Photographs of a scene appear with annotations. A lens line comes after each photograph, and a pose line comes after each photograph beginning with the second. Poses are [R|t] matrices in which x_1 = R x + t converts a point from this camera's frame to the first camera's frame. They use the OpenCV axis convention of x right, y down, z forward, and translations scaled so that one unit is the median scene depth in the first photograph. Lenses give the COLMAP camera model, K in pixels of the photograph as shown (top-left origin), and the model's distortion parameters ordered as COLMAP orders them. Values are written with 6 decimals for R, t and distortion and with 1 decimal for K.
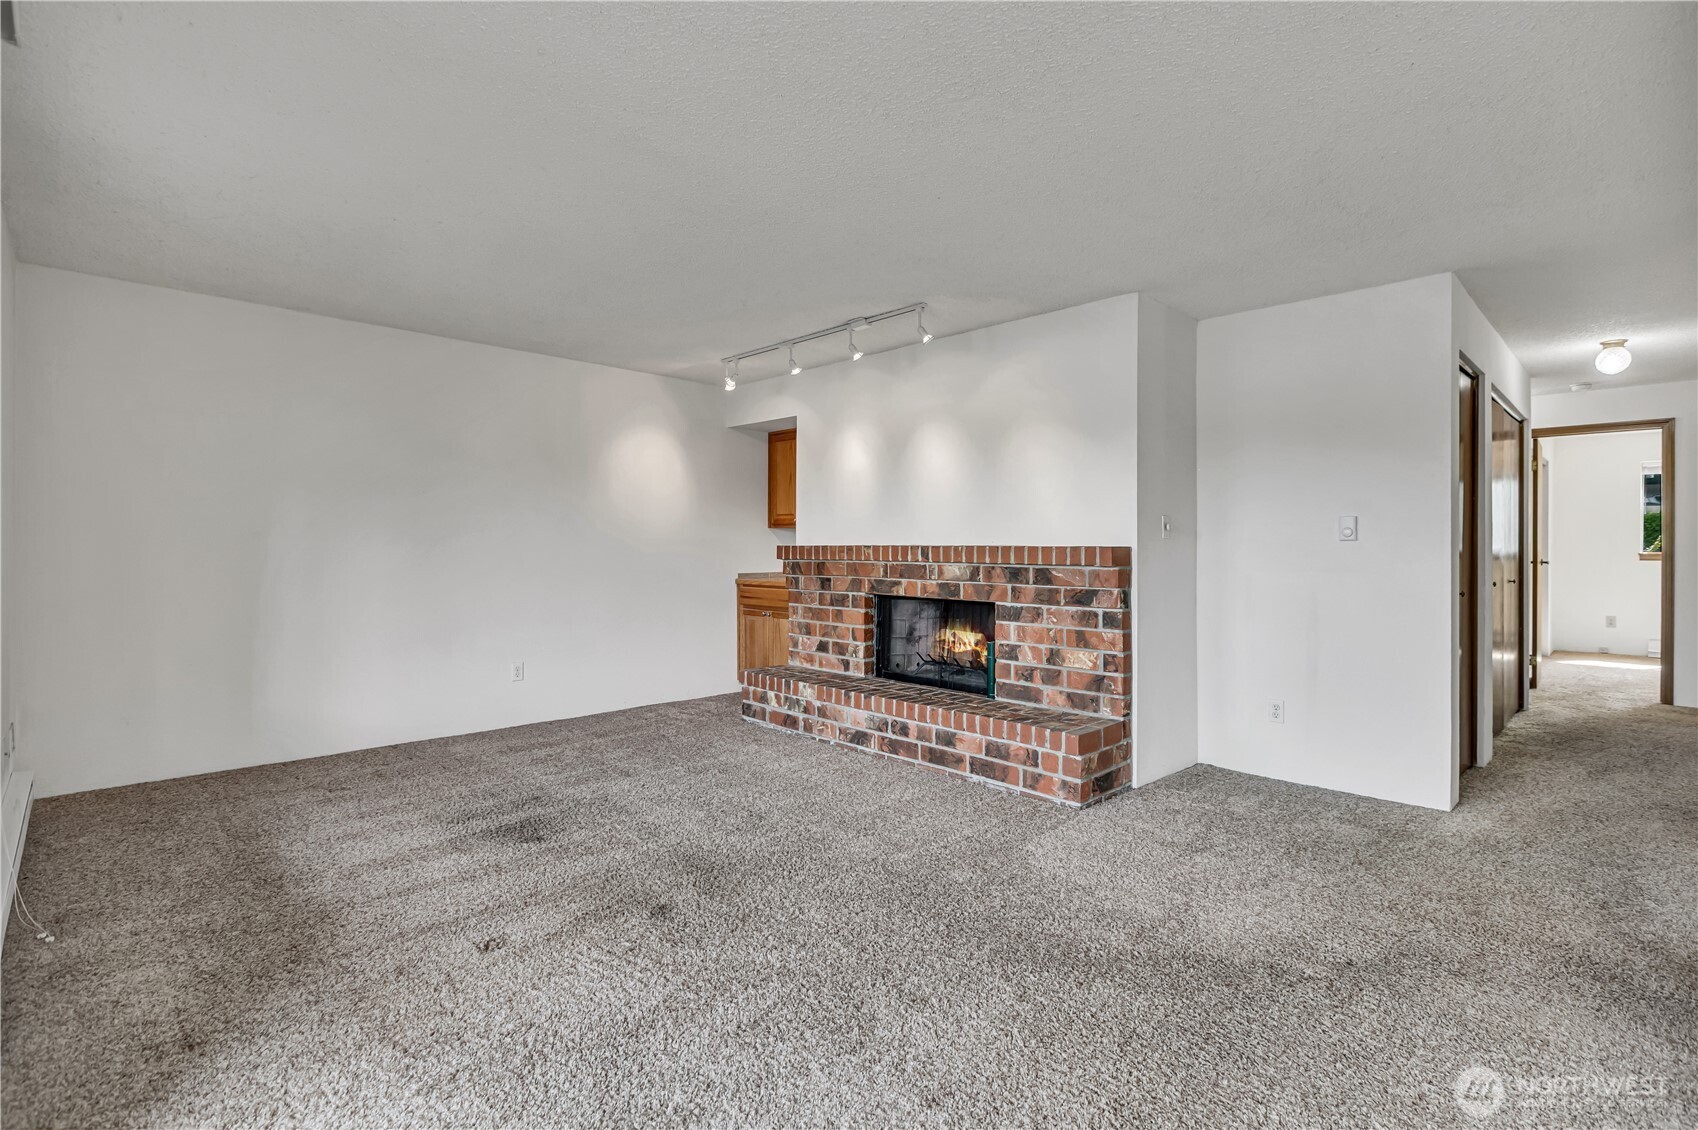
lens RADIAL K [[781.8, 0, 849.9], [0, 781.8, 558.9], [0, 0, 1]] dist [-0.001893, -0.001626]
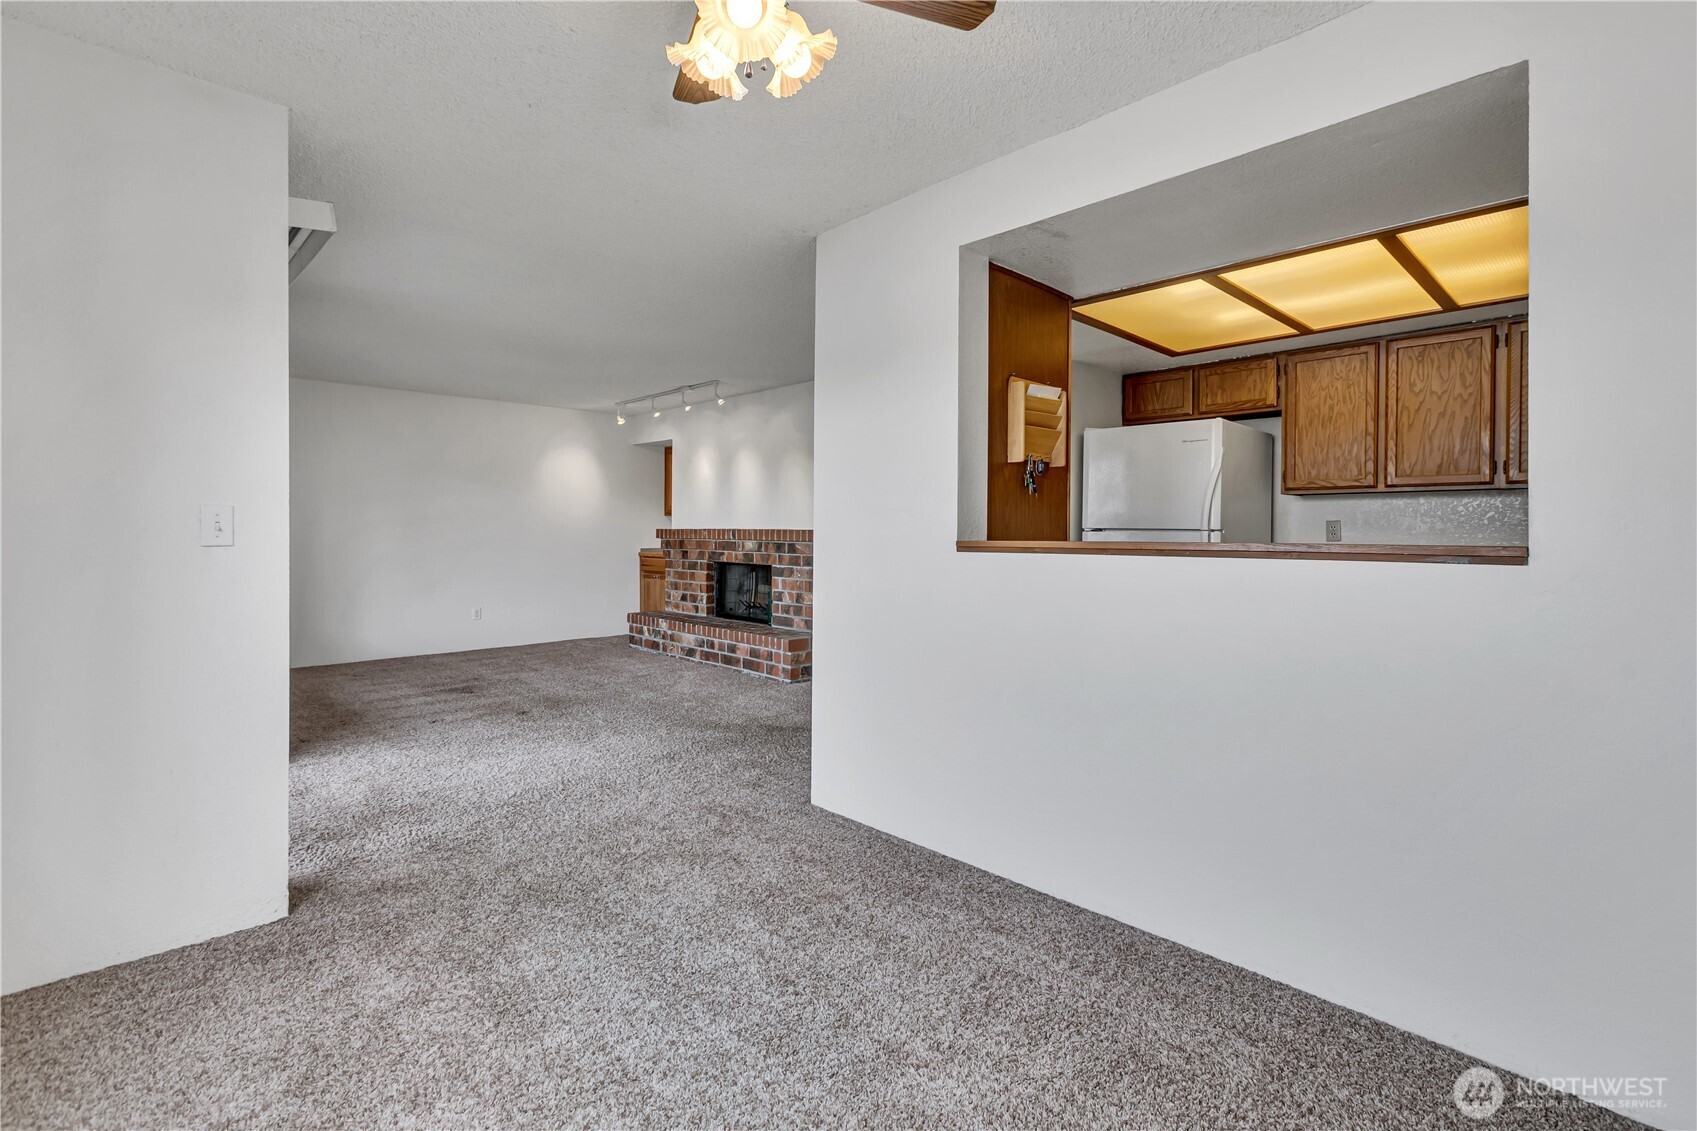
lens RADIAL K [[781.3, 0, 846.2], [0, 781.3, 539.3], [0, 0, 1]] dist [-0.001893, -0.001626]
pose [[0.999928, 0.000202, -0.012016, 0.342345], [-0.000202, 1.000000, -0.000058, 0.003294], [0.012016, 0.000060, 0.999928, -0.555941]]
